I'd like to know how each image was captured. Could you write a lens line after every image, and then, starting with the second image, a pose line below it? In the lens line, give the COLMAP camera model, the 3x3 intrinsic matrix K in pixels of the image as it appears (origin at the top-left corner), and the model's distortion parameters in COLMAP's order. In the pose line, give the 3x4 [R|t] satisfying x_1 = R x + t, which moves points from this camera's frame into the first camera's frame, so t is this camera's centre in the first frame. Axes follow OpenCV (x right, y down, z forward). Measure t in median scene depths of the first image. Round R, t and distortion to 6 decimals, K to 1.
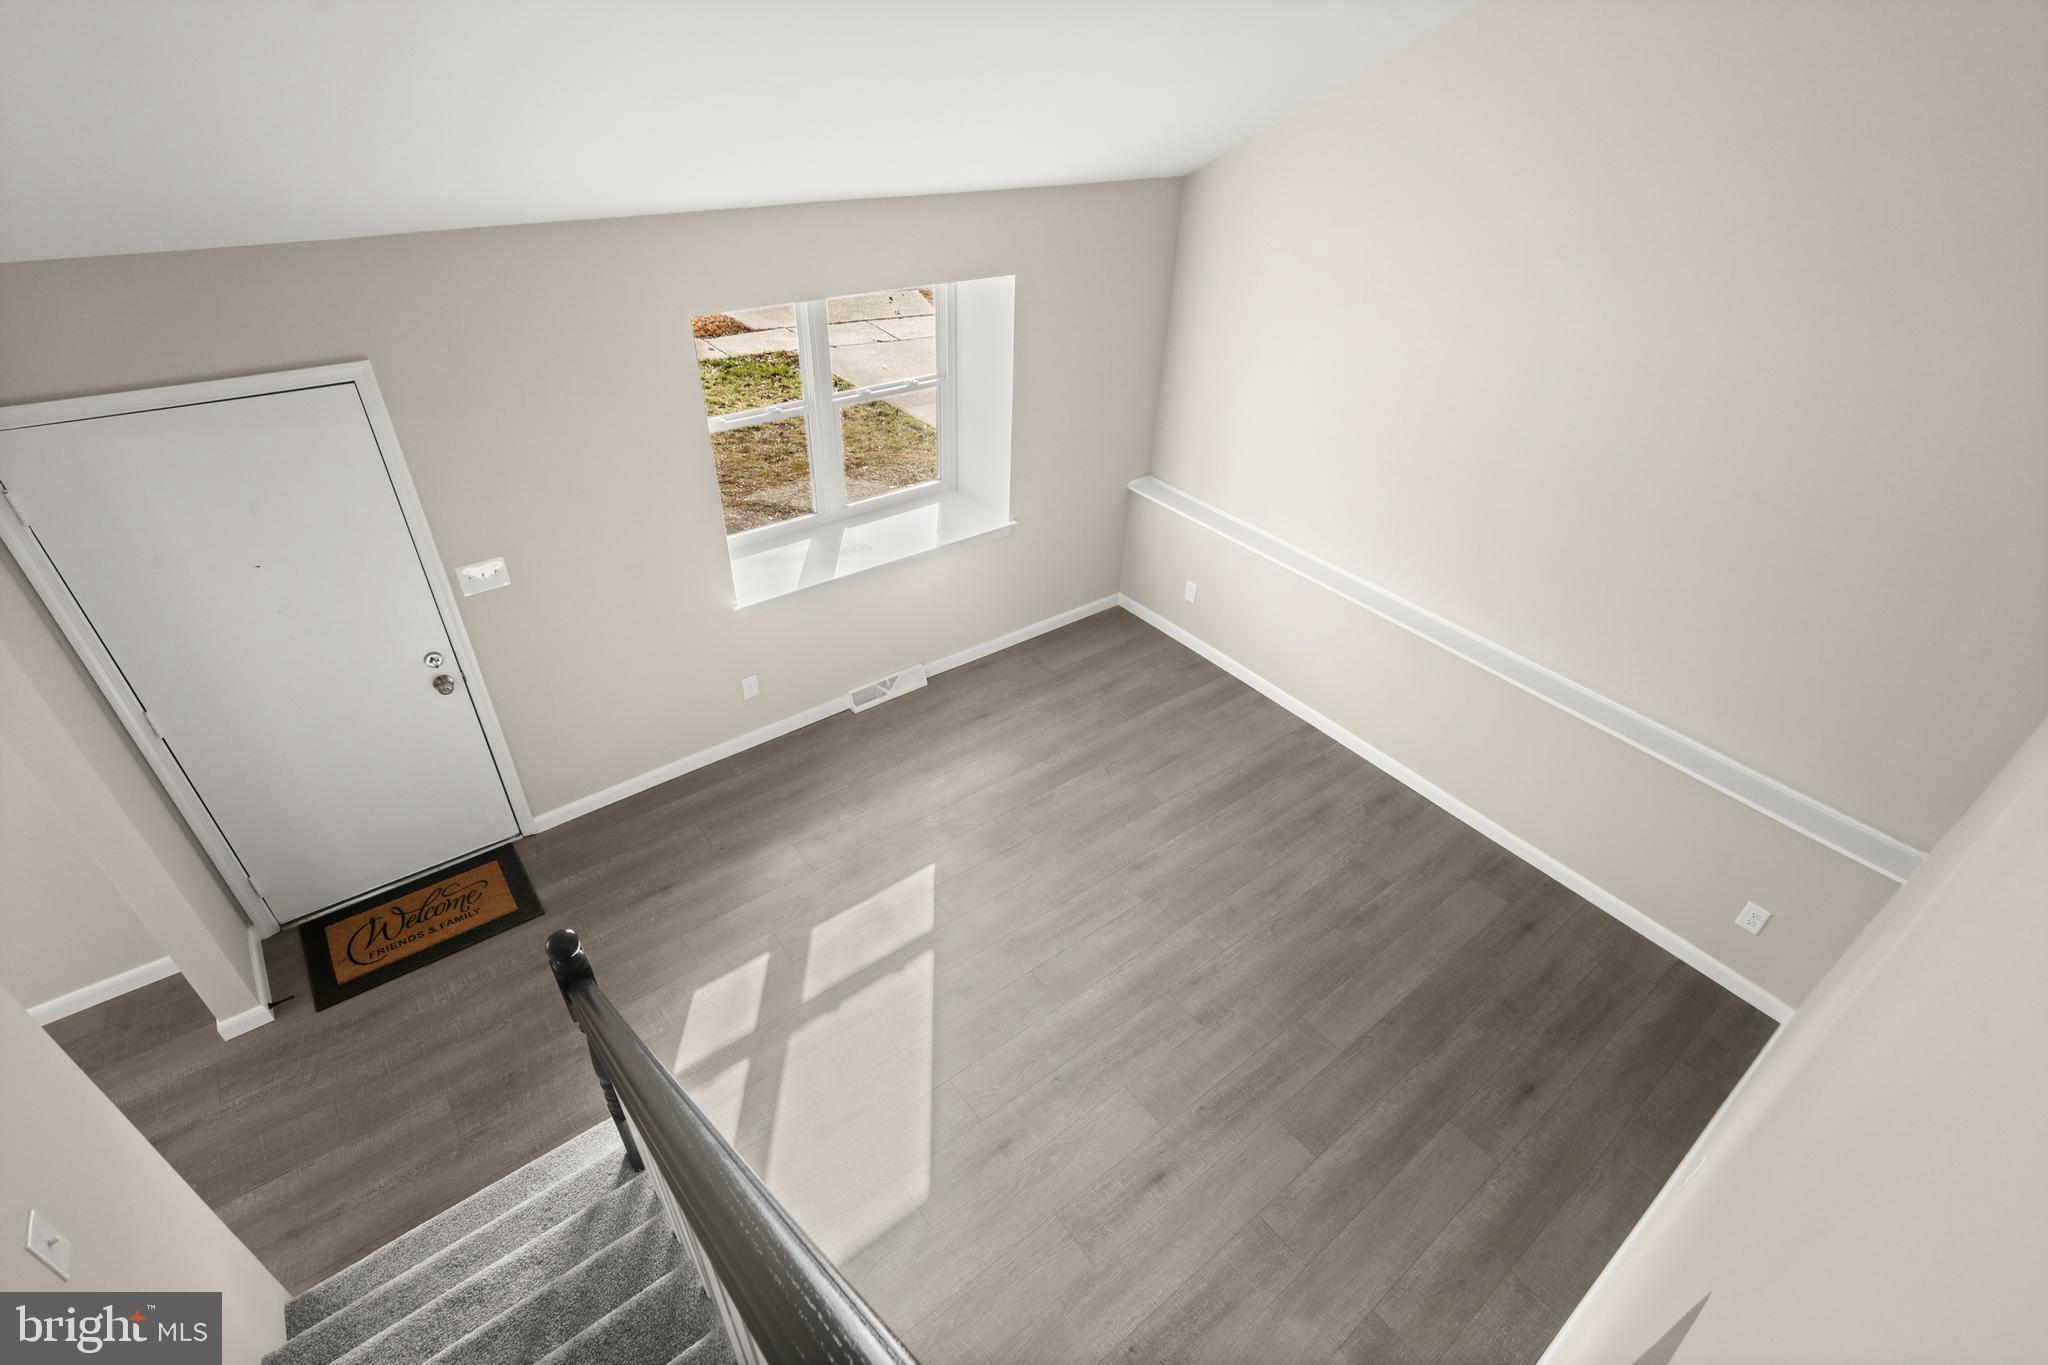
lens RADIAL K [[955.0, 0, 1024.0], [0, 955.0, 682.5], [0, 0, 1]] dist [-0.049445, 0.048440]
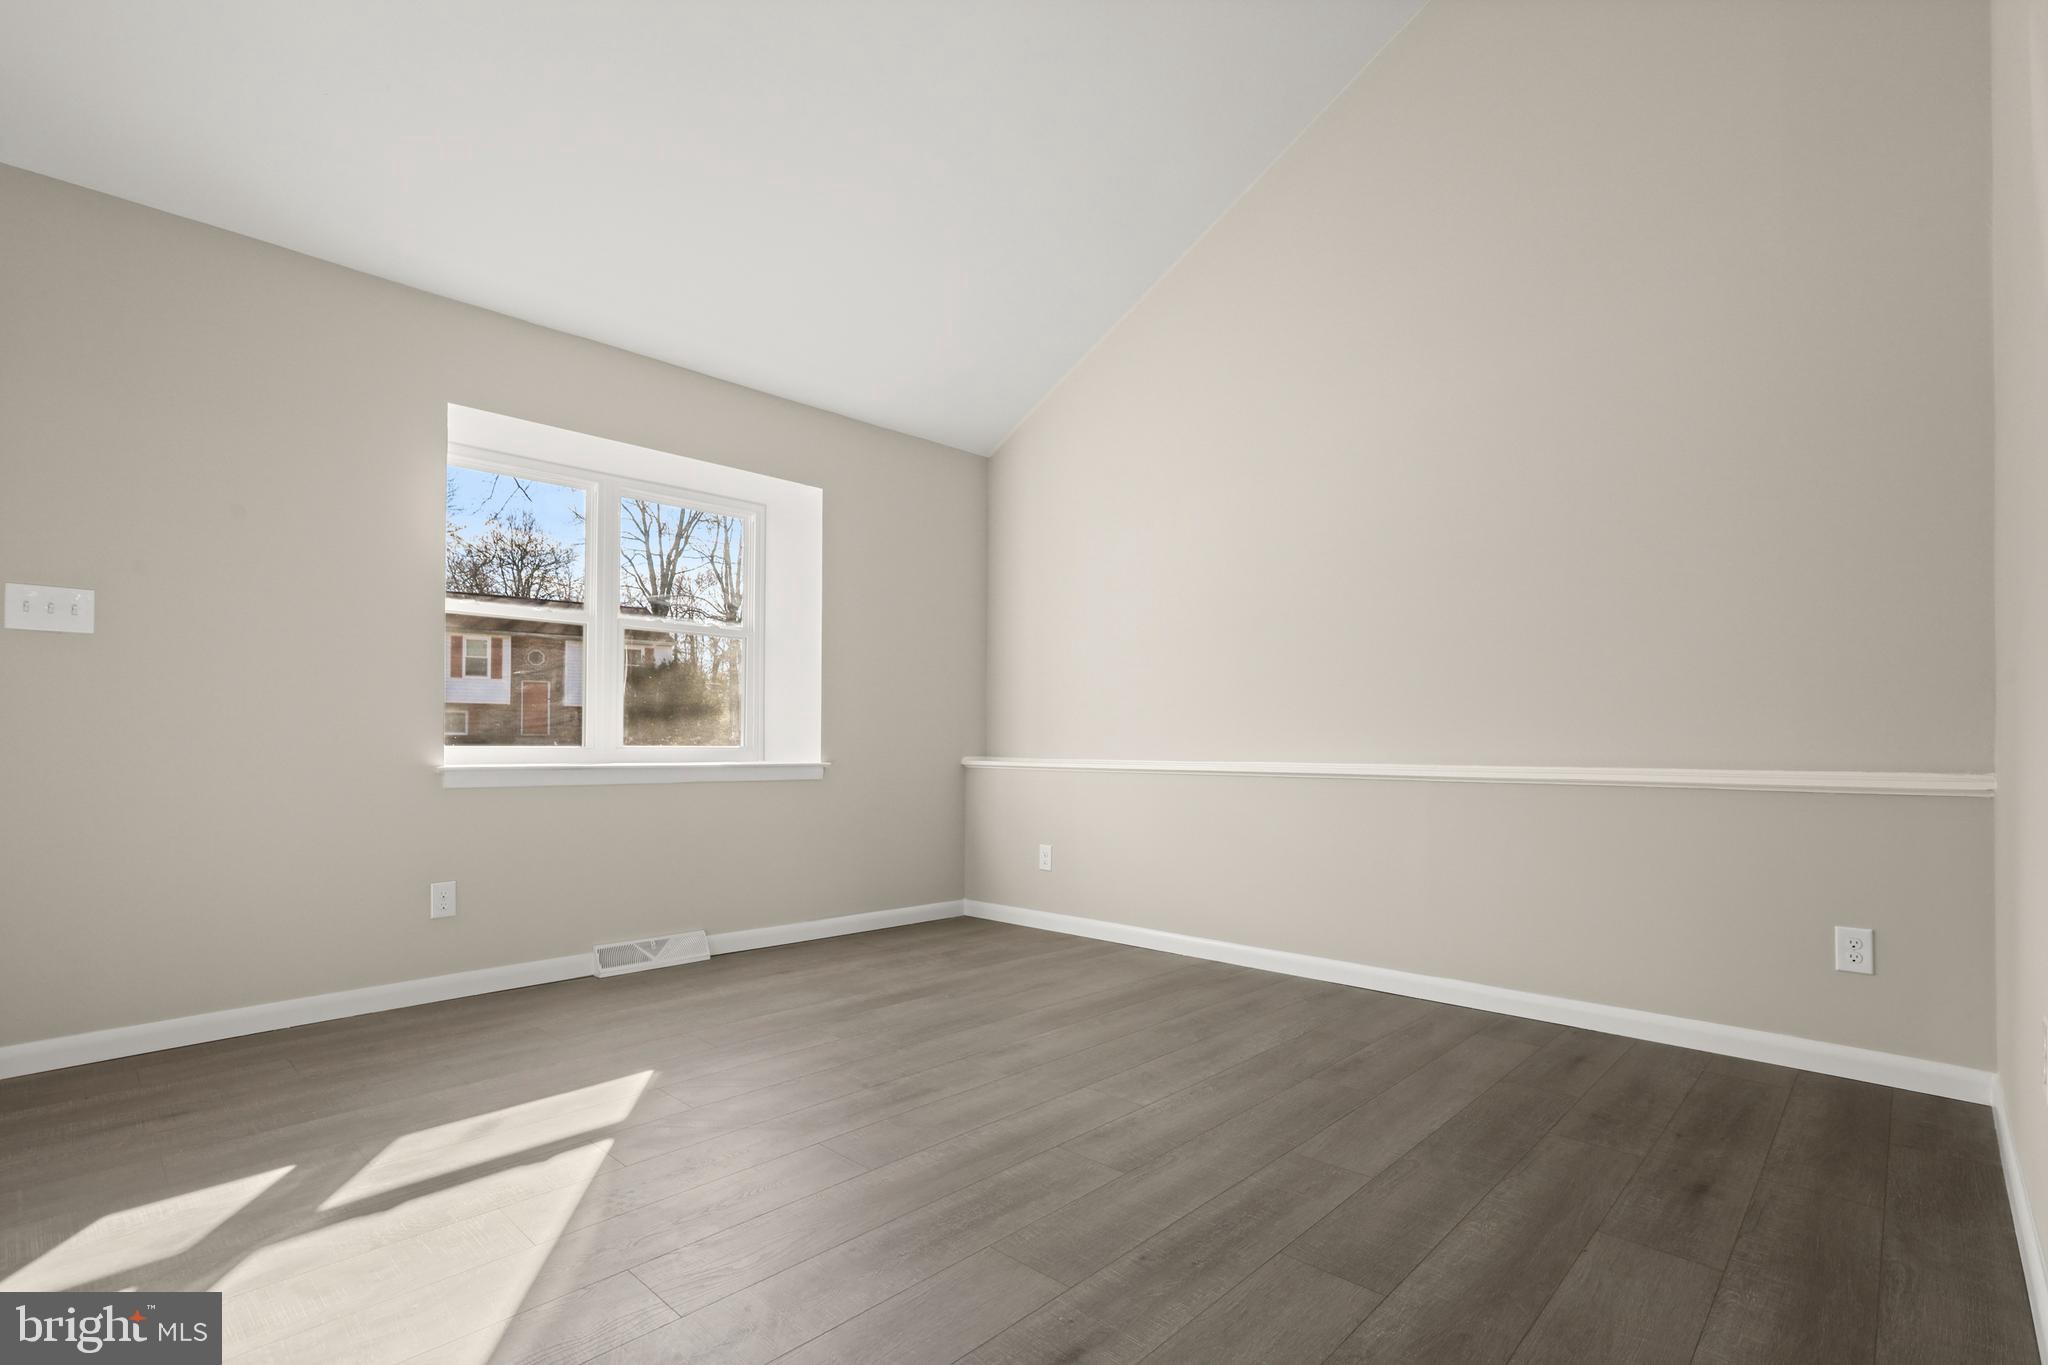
lens RADIAL K [[960.2, 0, 1023.8], [0, 960.2, 745.8], [0, 0, 1]] dist [-0.048493, 0.033230]
pose [[0.988590, -0.031686, 0.147262, 0.049225], [0.110402, 0.817505, -0.565241, 0.418445], [-0.102477, 0.575050, 0.811675, 0.364969]]
